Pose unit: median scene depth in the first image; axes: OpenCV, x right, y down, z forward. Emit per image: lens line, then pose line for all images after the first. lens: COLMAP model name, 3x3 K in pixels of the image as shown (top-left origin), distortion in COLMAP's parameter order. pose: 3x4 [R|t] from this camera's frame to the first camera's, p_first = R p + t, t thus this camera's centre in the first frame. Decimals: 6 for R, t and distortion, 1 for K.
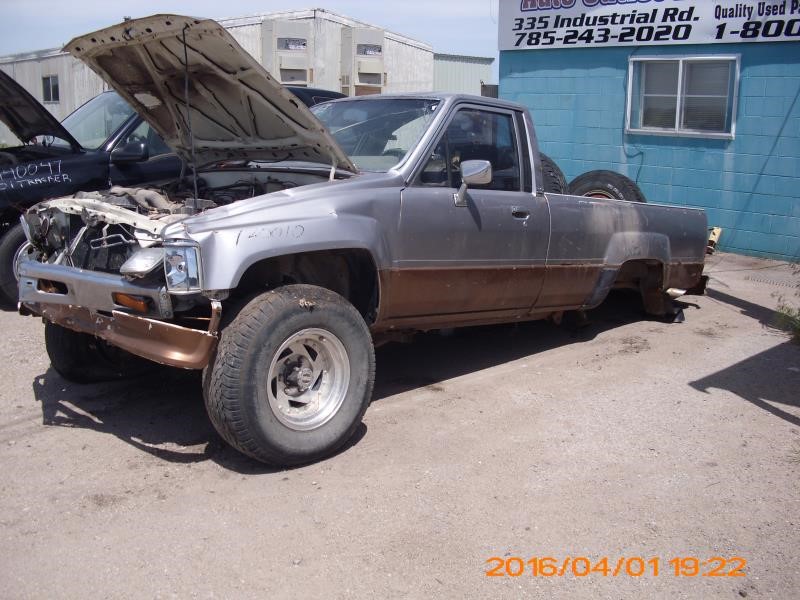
lens RADIAL K [[878.2, 0, 400.0], [0, 878.2, 300.0], [0, 0, 1]] dist [-0.103612, -0.002061]
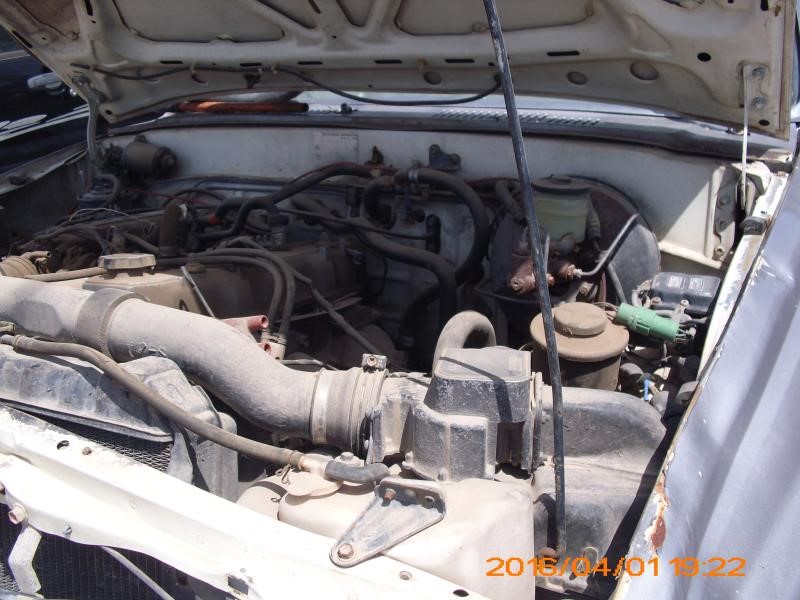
lens RADIAL K [[878.2, 0, 400.0], [0, 878.2, 300.0], [0, 0, 1]] dist [-0.103612, -0.002061]
pose [[0.966820, -0.107725, 0.231635, -0.224564], [0.077014, 0.987464, 0.137785, -0.120130], [-0.243574, -0.115374, 0.962996, 0.620927]]
